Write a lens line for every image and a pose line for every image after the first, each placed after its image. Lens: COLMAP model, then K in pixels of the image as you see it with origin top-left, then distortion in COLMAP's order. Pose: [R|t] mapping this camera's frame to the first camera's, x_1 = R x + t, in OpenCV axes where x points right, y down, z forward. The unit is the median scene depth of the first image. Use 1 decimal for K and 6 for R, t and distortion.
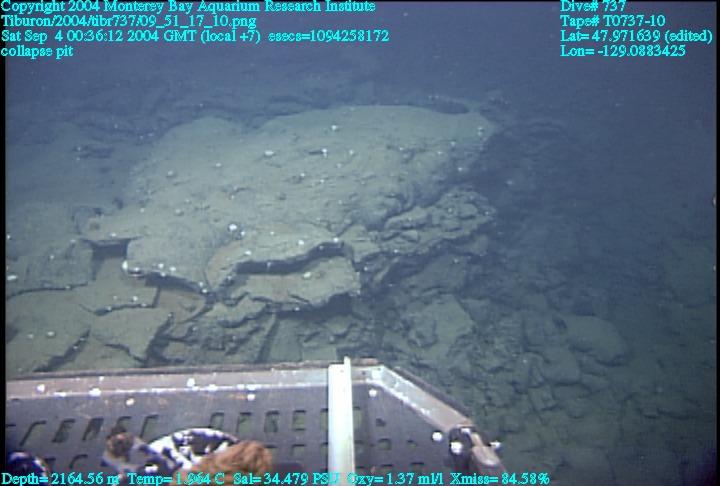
lens RADIAL K [[452.0, 0, 363.8], [0, 452.0, 246.2], [0, 0, 1]] dist [-0.125529, 0.110416]
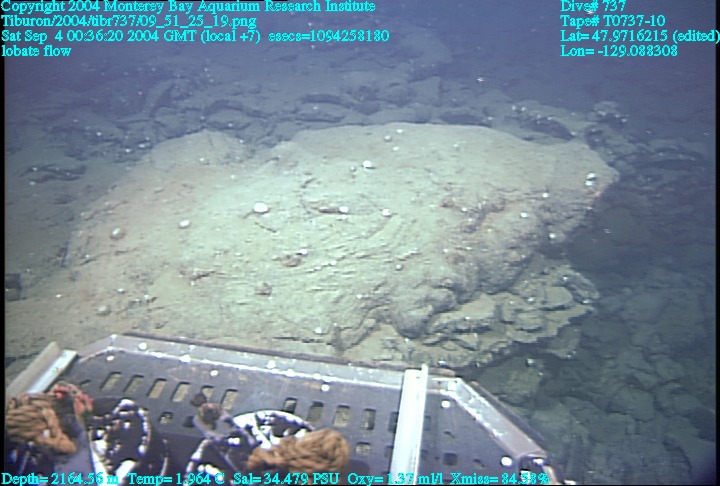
lens RADIAL K [[452.0, 0, 363.8], [0, 452.0, 246.2], [0, 0, 1]] dist [-0.125529, 0.110416]
pose [[0.987525, 0.082459, -0.134149, 0.029902], [-0.074913, 0.995361, 0.060362, -0.181210], [0.138504, -0.049559, 0.989121, 0.322249]]
